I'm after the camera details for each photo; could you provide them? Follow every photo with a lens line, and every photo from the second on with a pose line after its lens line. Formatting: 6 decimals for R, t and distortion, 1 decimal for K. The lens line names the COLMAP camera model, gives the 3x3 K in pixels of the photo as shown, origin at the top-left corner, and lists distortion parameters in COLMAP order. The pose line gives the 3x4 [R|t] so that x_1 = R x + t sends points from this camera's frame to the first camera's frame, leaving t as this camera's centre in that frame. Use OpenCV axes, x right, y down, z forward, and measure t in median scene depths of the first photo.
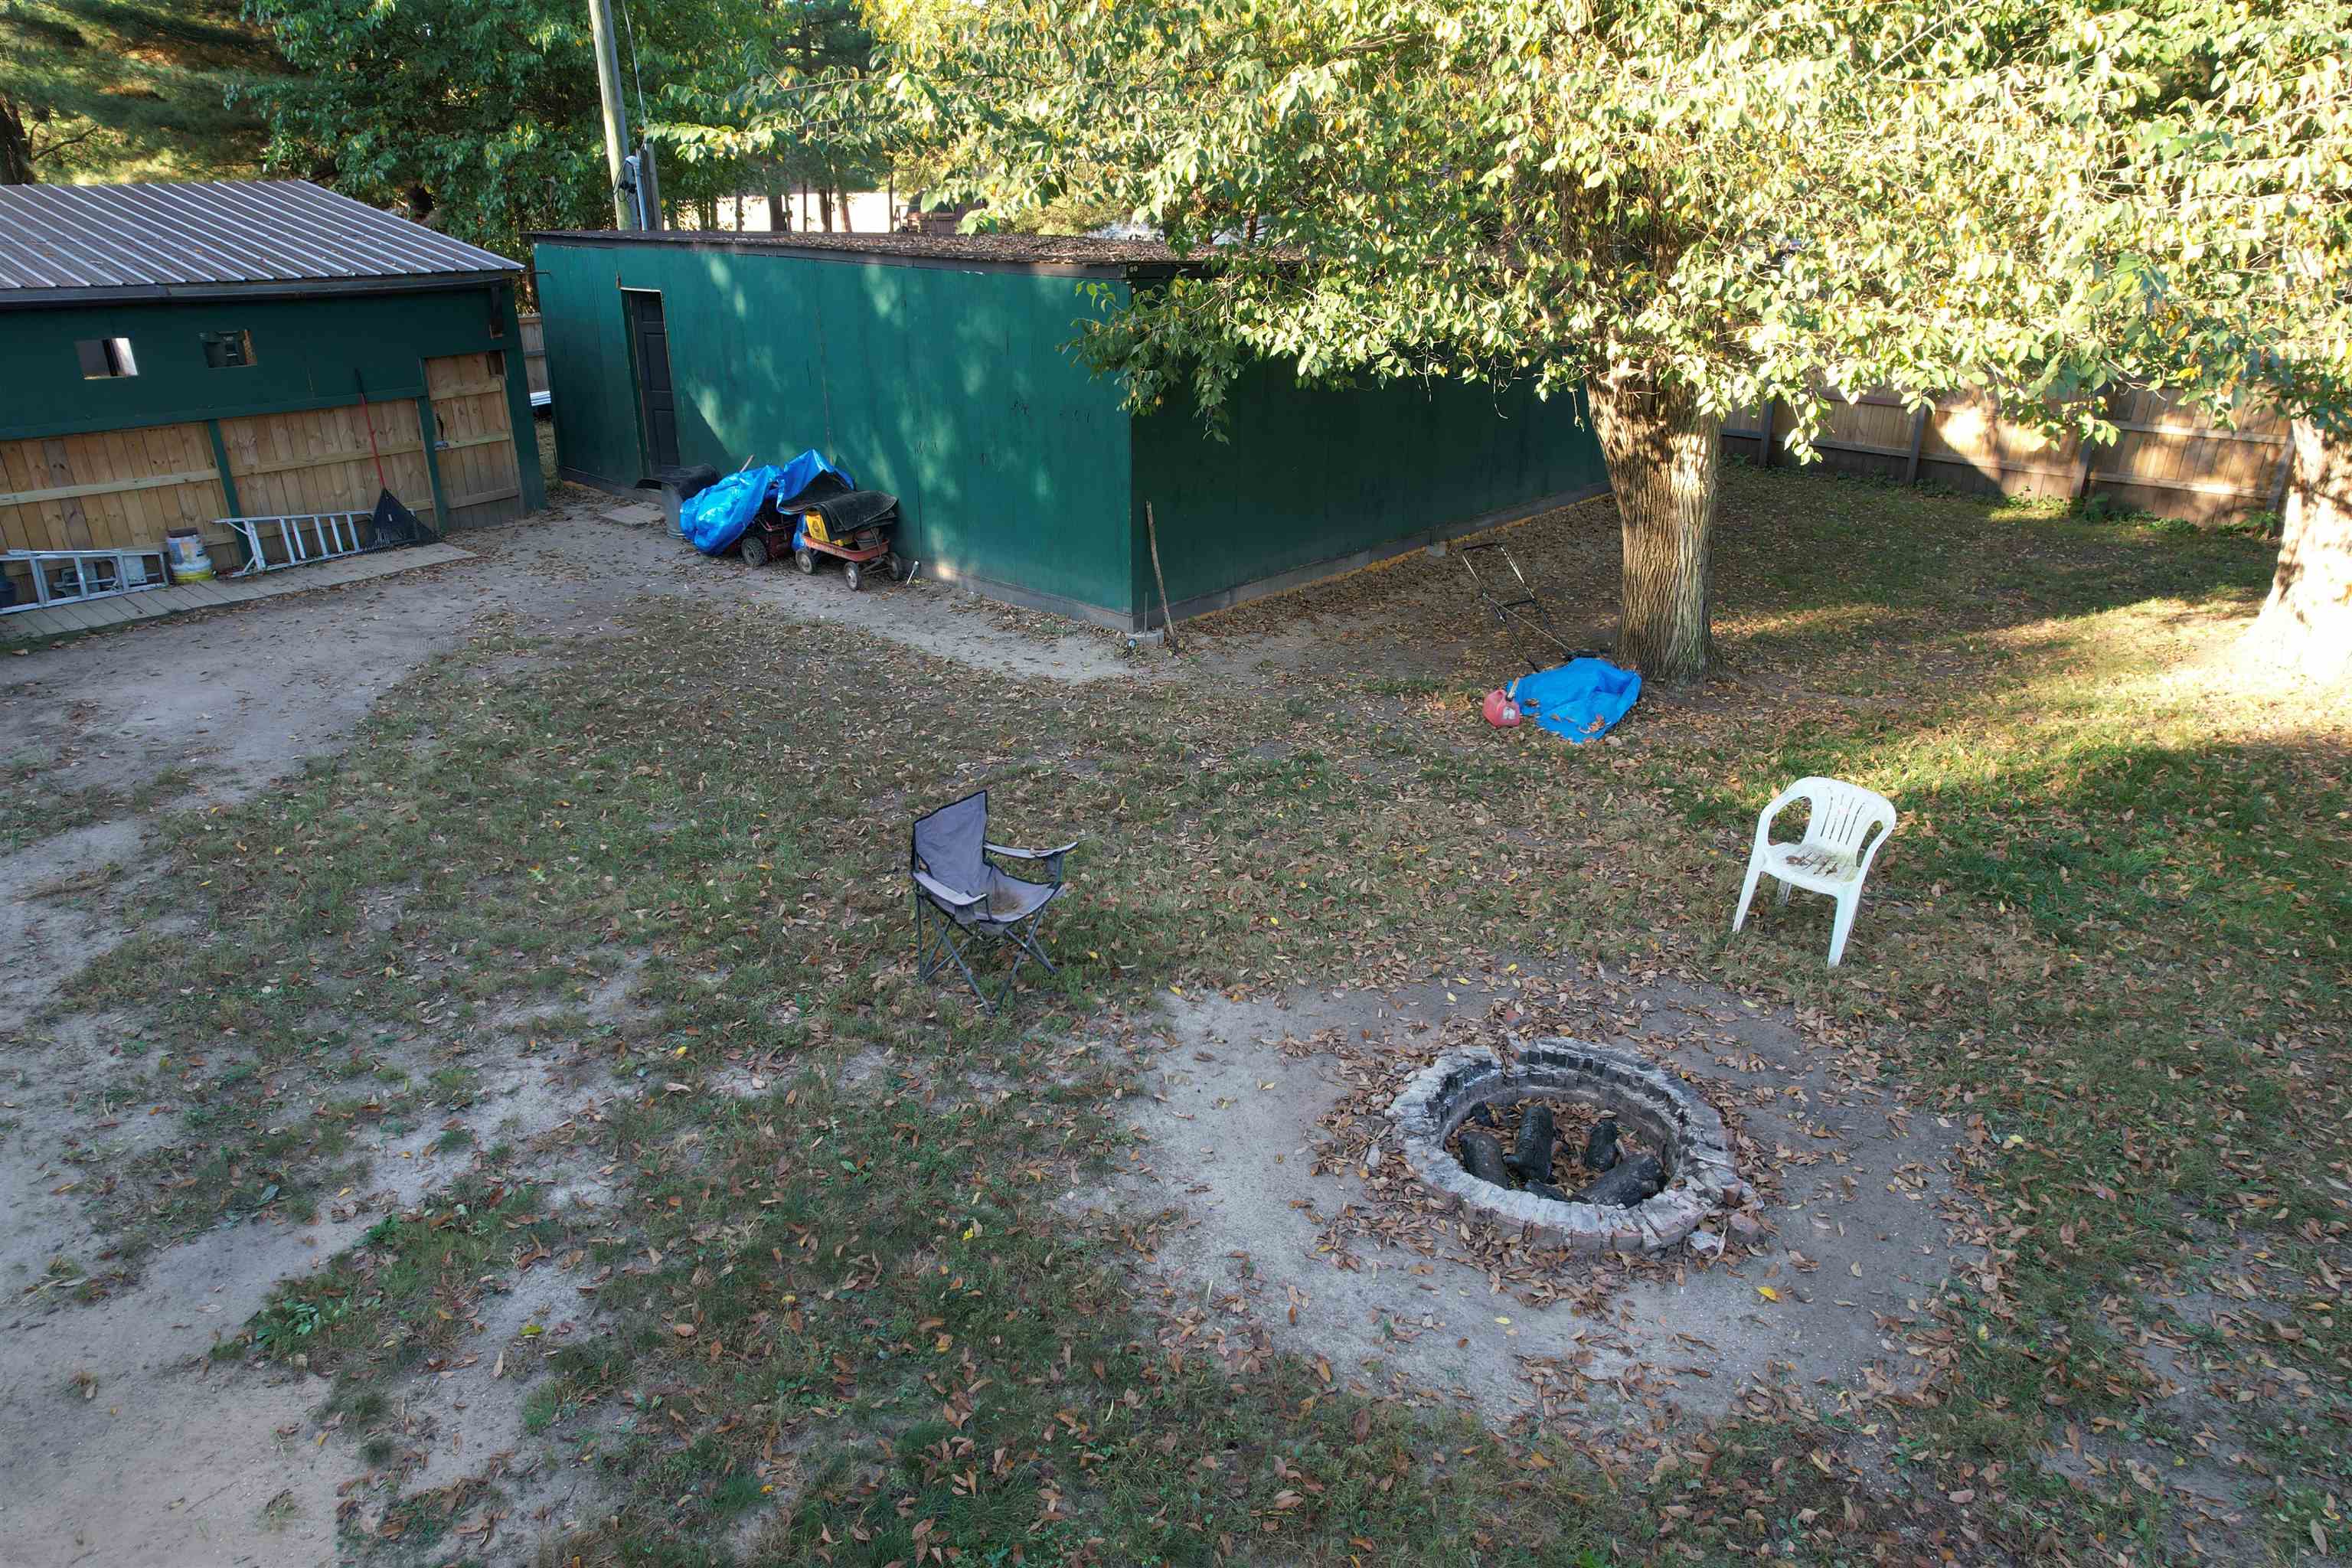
lens RADIAL K [[1509.5, 0, 1181.0], [0, 1509.5, 780.5], [0, 0, 1]] dist [-0.075346, 0.071850]
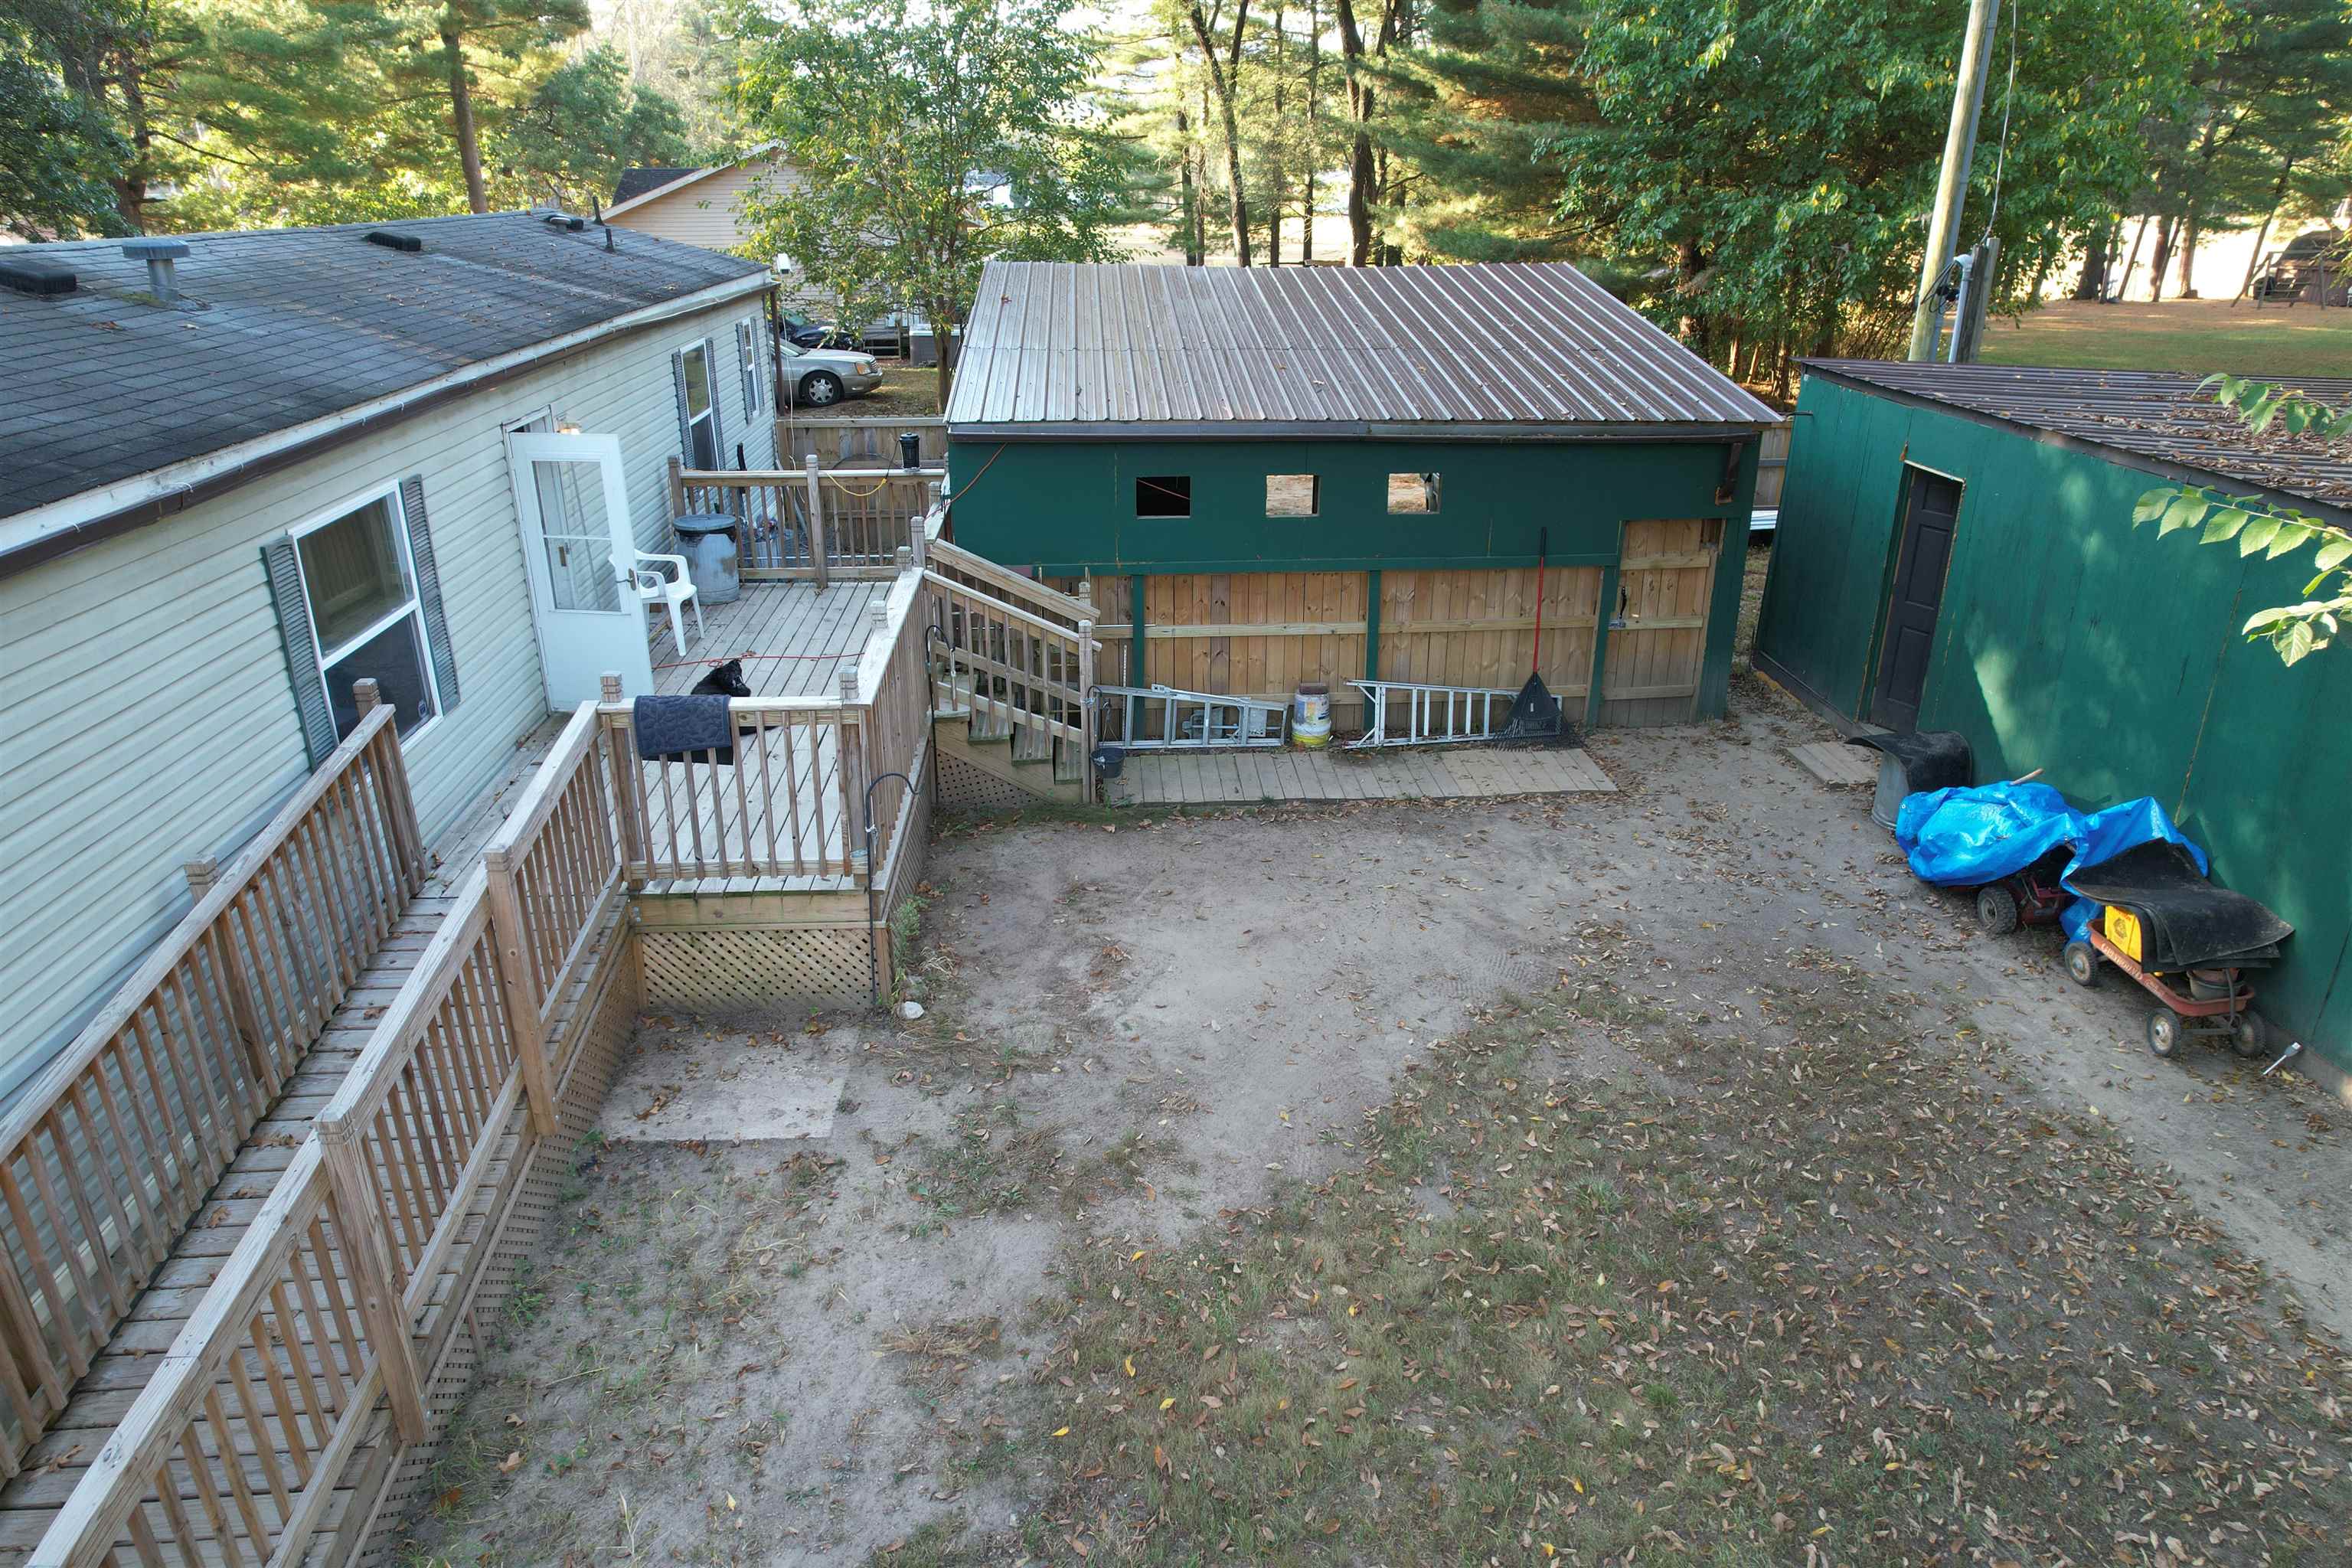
lens RADIAL K [[1509.5, 0, 1181.0], [0, 1509.5, 780.5], [0, 0, 1]] dist [-0.075346, 0.071850]
pose [[0.722277, 0.264606, -0.638984, -0.144653], [-0.266380, 0.959070, 0.096051, -0.177949], [0.638246, 0.100837, 0.763200, 0.270654]]
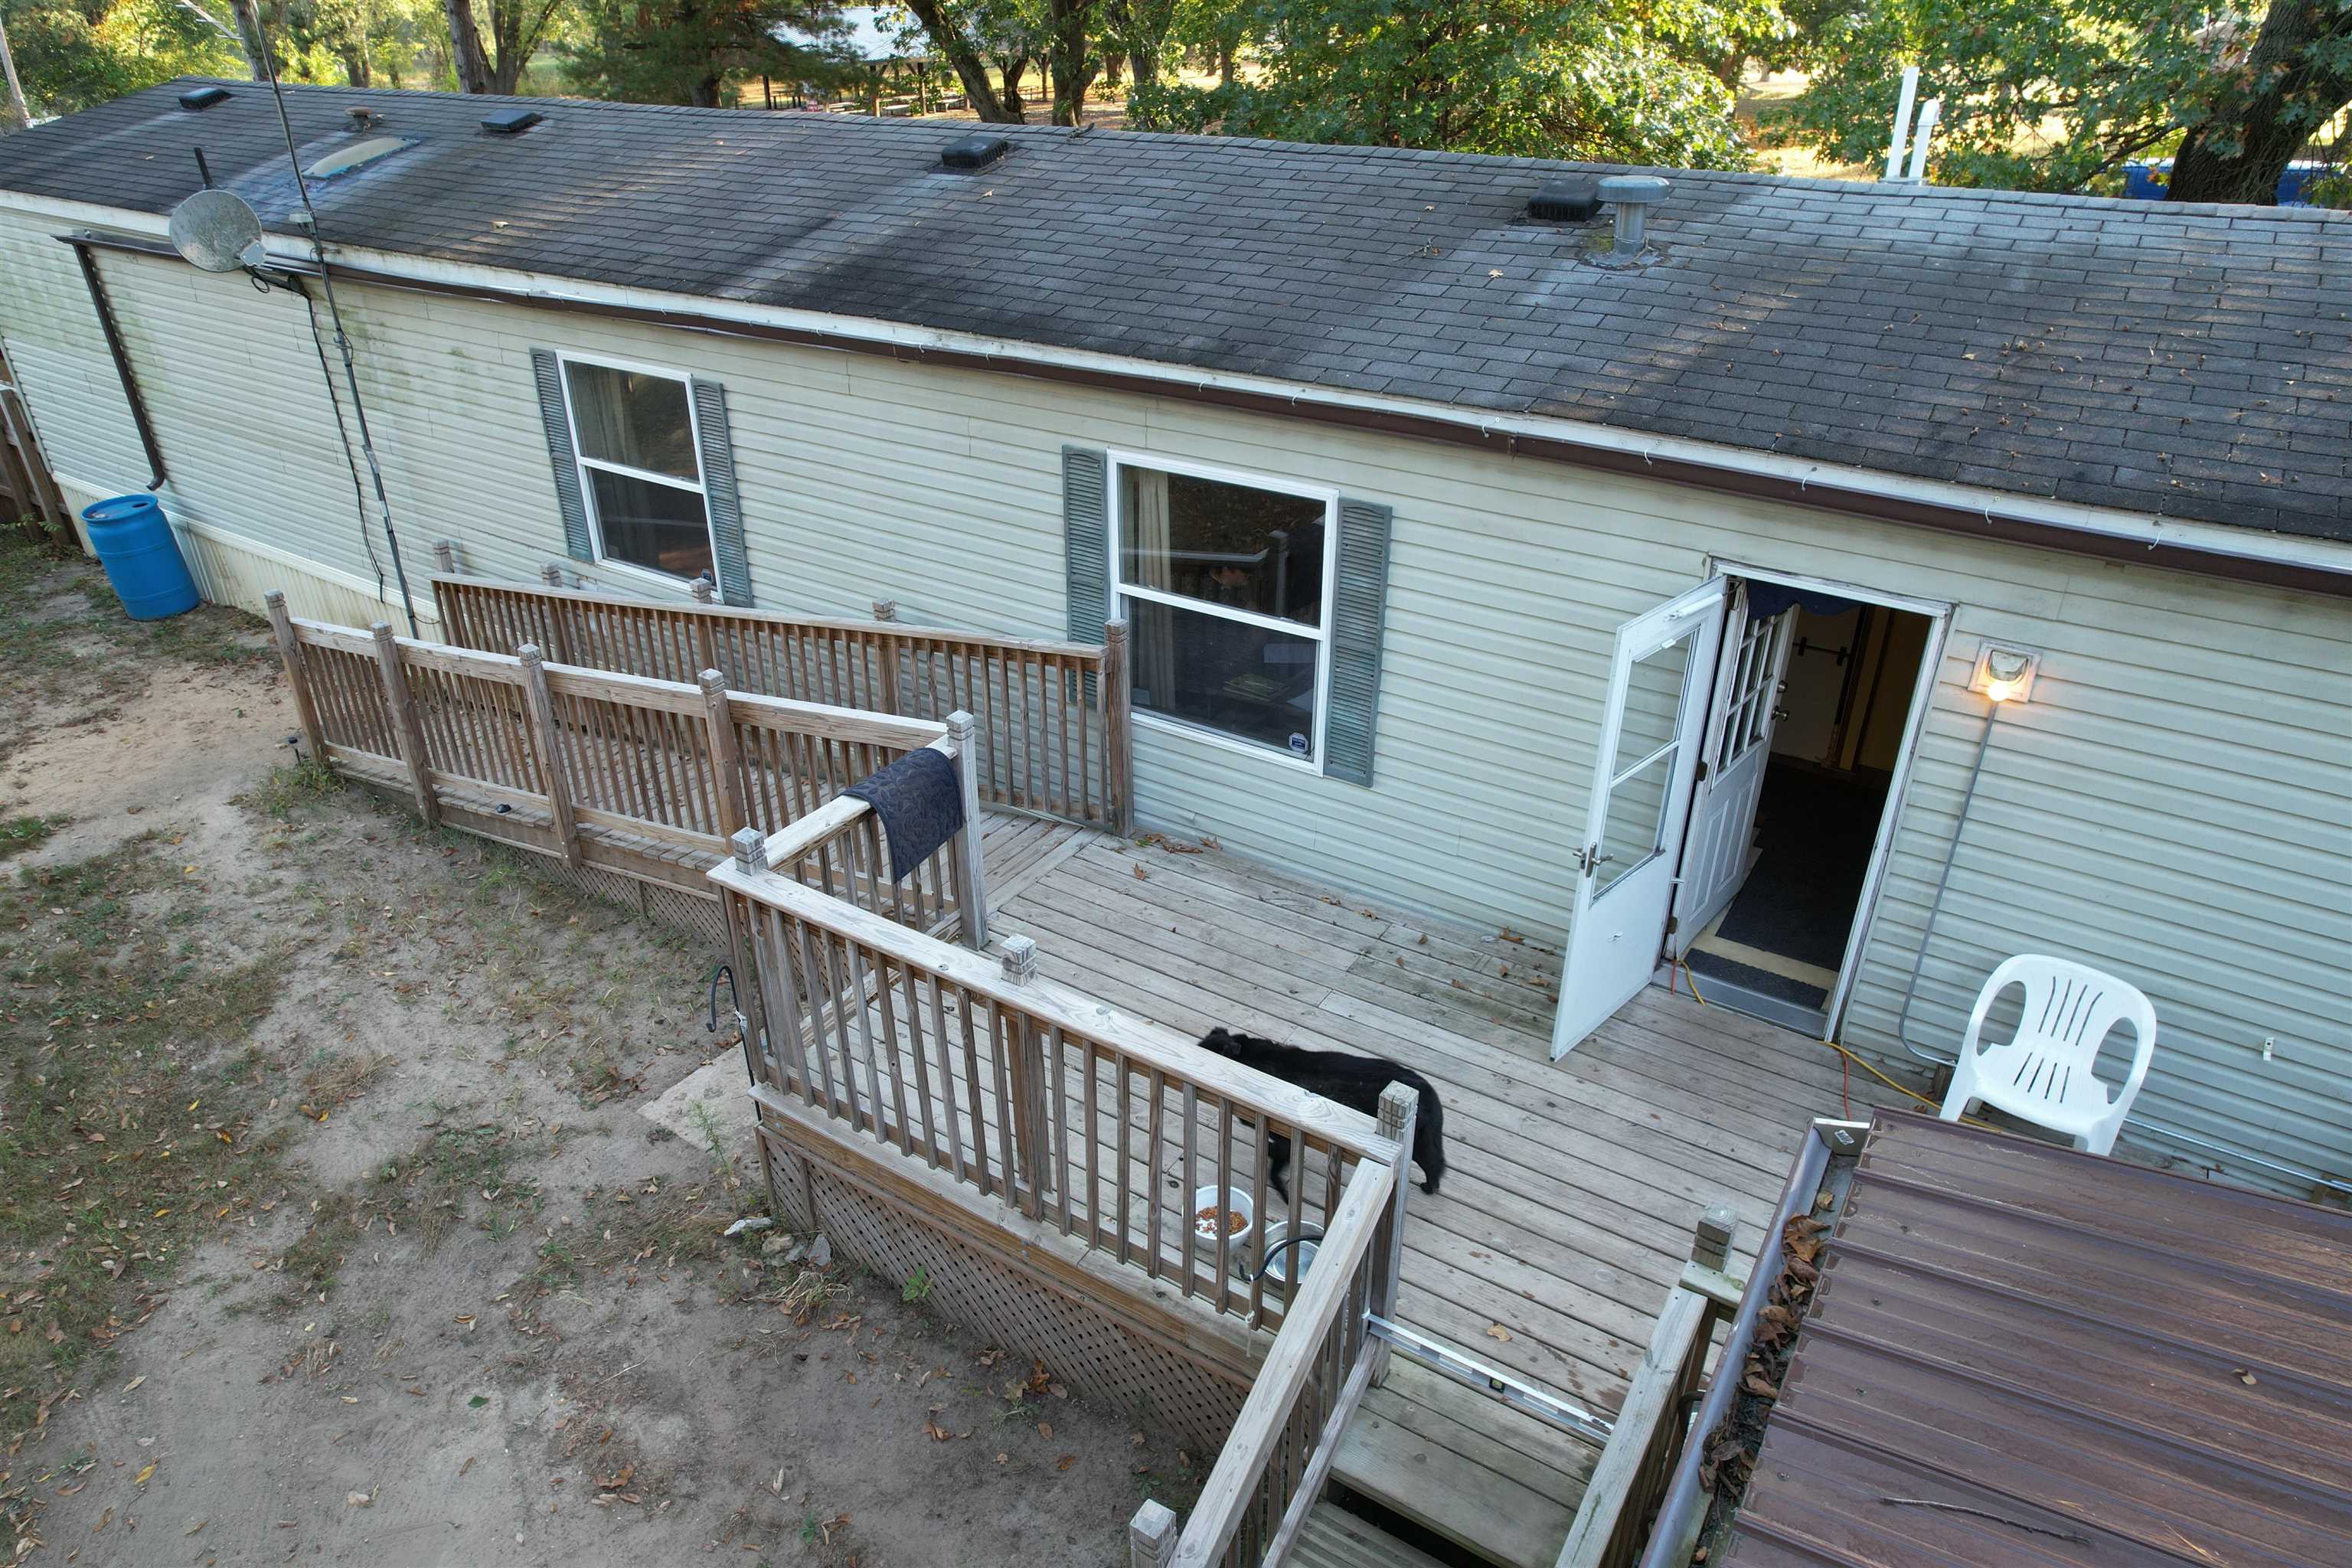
lens RADIAL K [[1509.5, 0, 1181.0], [0, 1509.5, 780.5], [0, 0, 1]] dist [-0.075346, 0.071850]
pose [[-0.984463, 0.087010, -0.152516, -0.654921], [-0.064815, 0.627177, 0.776176, -0.461604], [0.163189, 0.774002, -0.611793, 0.866140]]
